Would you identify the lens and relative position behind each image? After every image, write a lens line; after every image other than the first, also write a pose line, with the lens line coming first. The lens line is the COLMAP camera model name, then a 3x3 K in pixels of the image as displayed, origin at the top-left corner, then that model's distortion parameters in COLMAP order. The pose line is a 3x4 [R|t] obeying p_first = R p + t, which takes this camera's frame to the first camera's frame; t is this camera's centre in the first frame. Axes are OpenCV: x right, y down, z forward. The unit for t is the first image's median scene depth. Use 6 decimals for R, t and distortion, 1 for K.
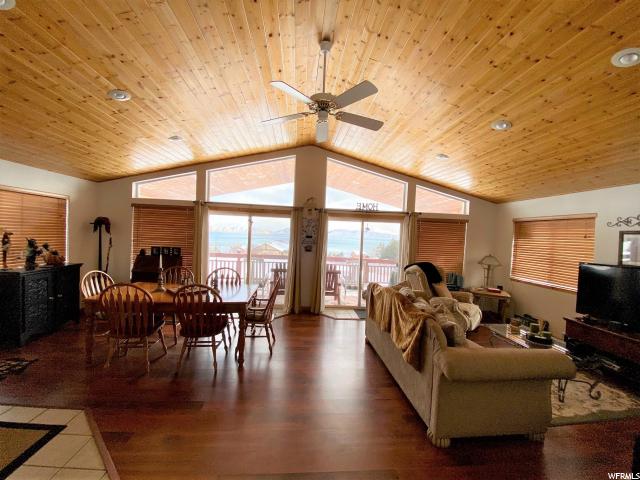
lens RADIAL K [[258.1, 0, 316.9], [0, 258.1, 242.7], [0, 0, 1]] dist [0.014886, -0.017848]
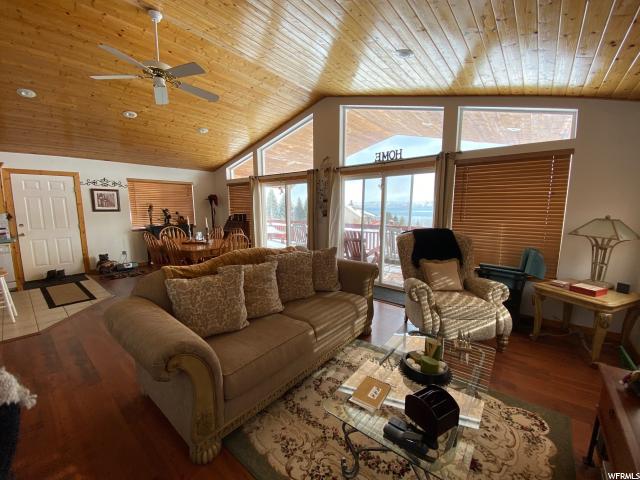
lens RADIAL K [[258.1, 0, 316.9], [0, 258.1, 242.7], [0, 0, 1]] dist [0.014886, -0.017848]
pose [[0.715934, 0.055142, -0.695987, 0.631368], [0.009119, 0.996052, 0.088297, 0.049773], [0.698108, -0.069562, 0.712605, 0.307152]]
